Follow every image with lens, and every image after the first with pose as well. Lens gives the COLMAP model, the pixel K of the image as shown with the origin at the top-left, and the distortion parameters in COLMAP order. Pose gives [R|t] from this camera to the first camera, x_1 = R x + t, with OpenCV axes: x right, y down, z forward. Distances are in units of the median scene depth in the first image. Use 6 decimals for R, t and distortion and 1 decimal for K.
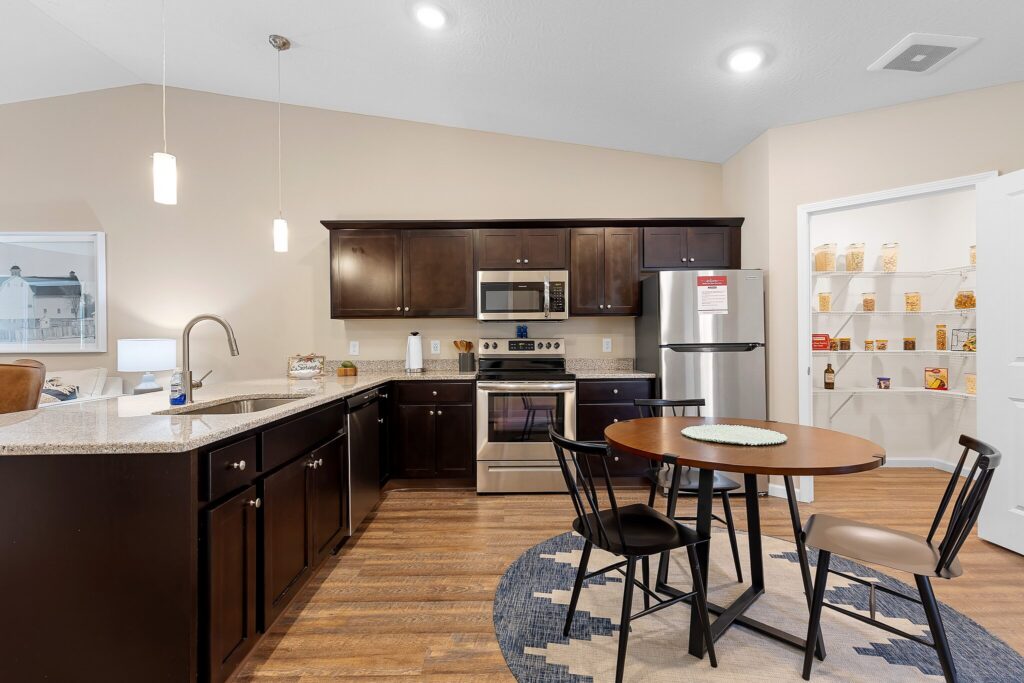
lens RADIAL K [[462.6, 0, 515.7], [0, 462.6, 337.6], [0, 0, 1]] dist [0.000149, 0.000768]
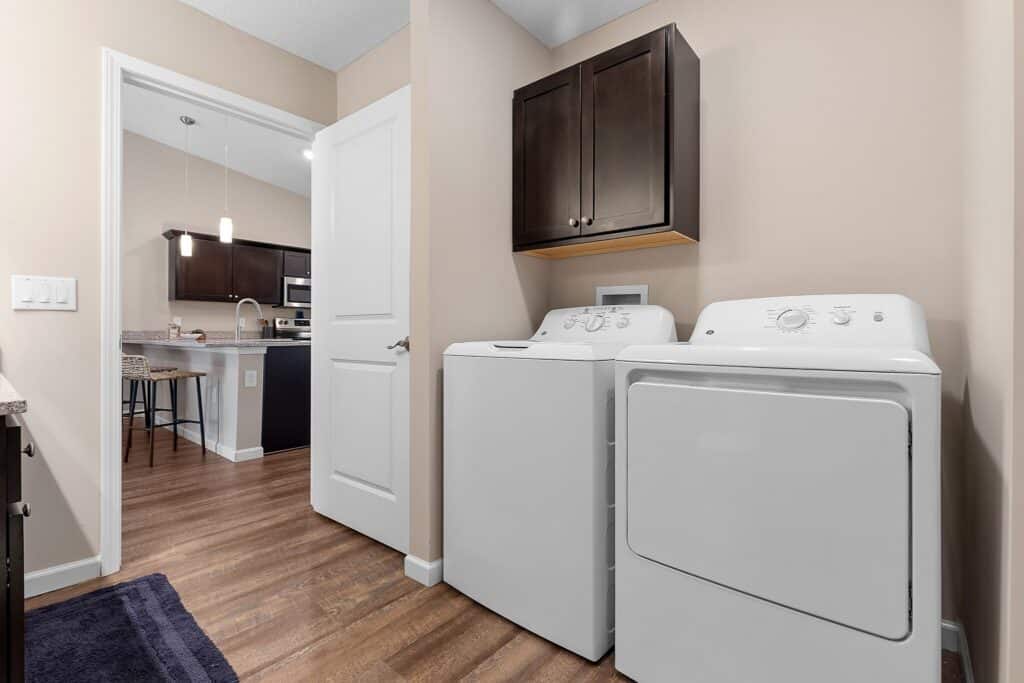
lens RADIAL K [[462.6, 0, 510.5], [0, 462.6, 334.8], [0, 0, 1]] dist [0.000149, 0.000768]
pose [[0.661626, 0.007262, 0.749798, -0.727660], [-0.013138, 0.999912, 0.001909, 0.045894], [-0.749719, -0.011114, 0.661664, -0.638037]]
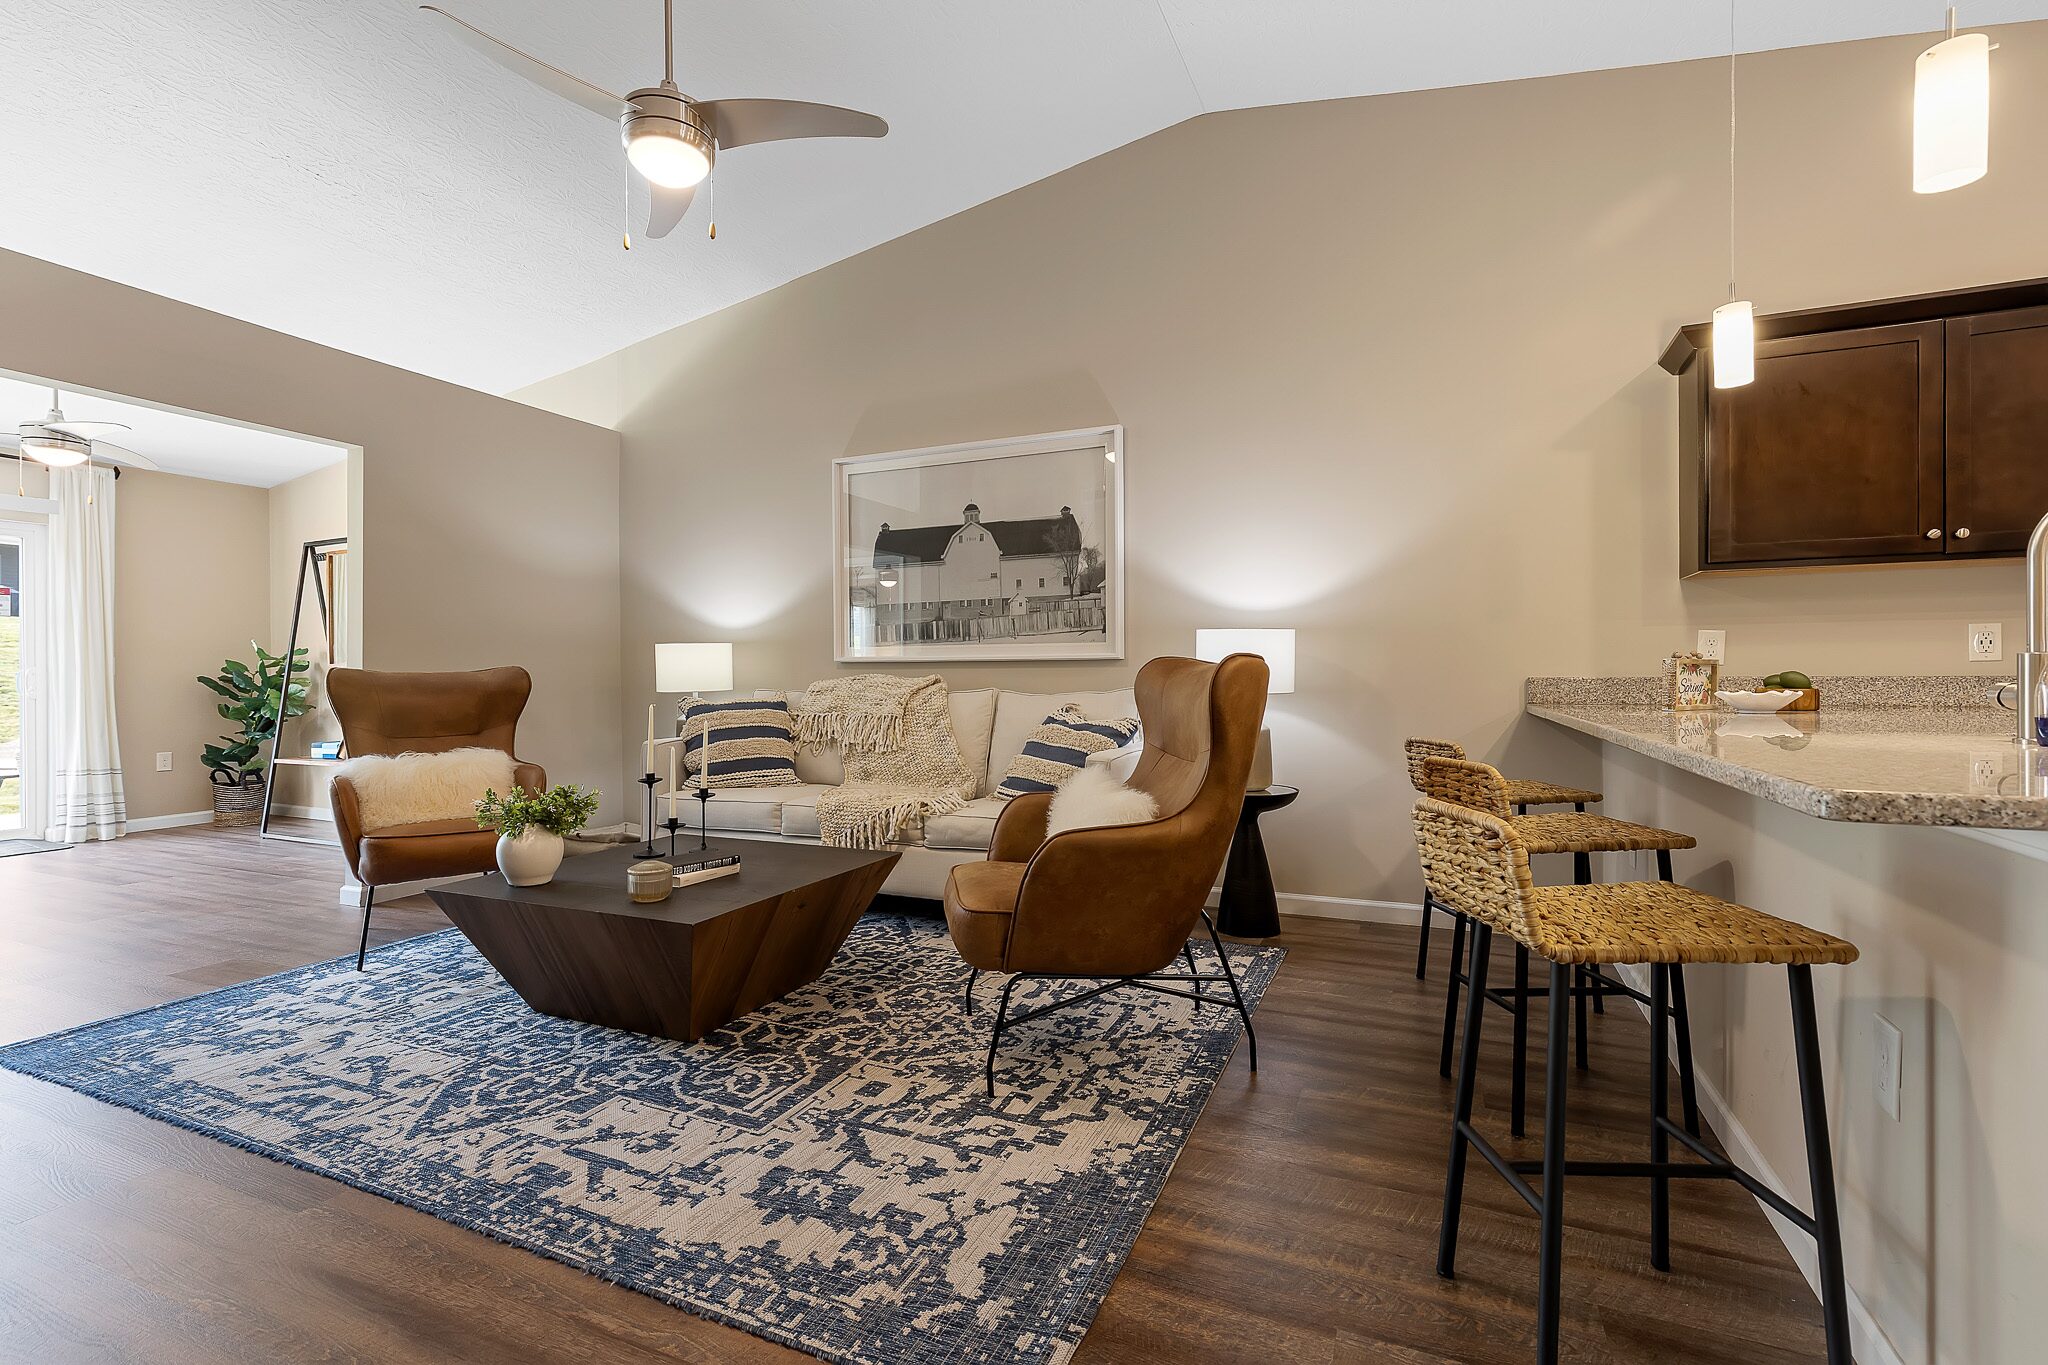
lens RADIAL K [[925.3, 0, 1021.0], [0, 925.3, 676.3], [0, 0, 1]] dist [0.000149, 0.000768]
pose [[0.908129, 0.003654, -0.418674, -0.562093], [-0.001188, 0.999980, 0.006152, 0.044170], [0.418688, -0.005089, 0.908116, 0.019626]]
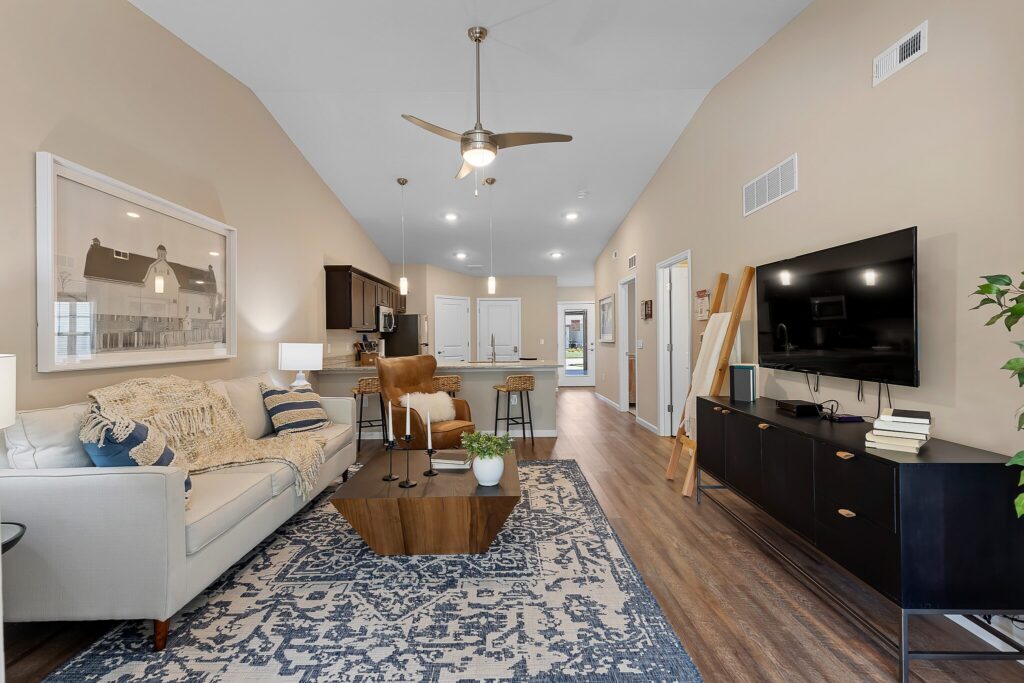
lens RADIAL K [[462.6, 0, 506.8], [0, 462.6, 338.2], [0, 0, 1]] dist [0.000149, 0.000768]
pose [[0.003951, 0.002616, 0.999989, -1.811017], [0.008839, 0.999957, -0.002651, -0.000432], [-0.999953, 0.008850, 0.003927, 0.451220]]
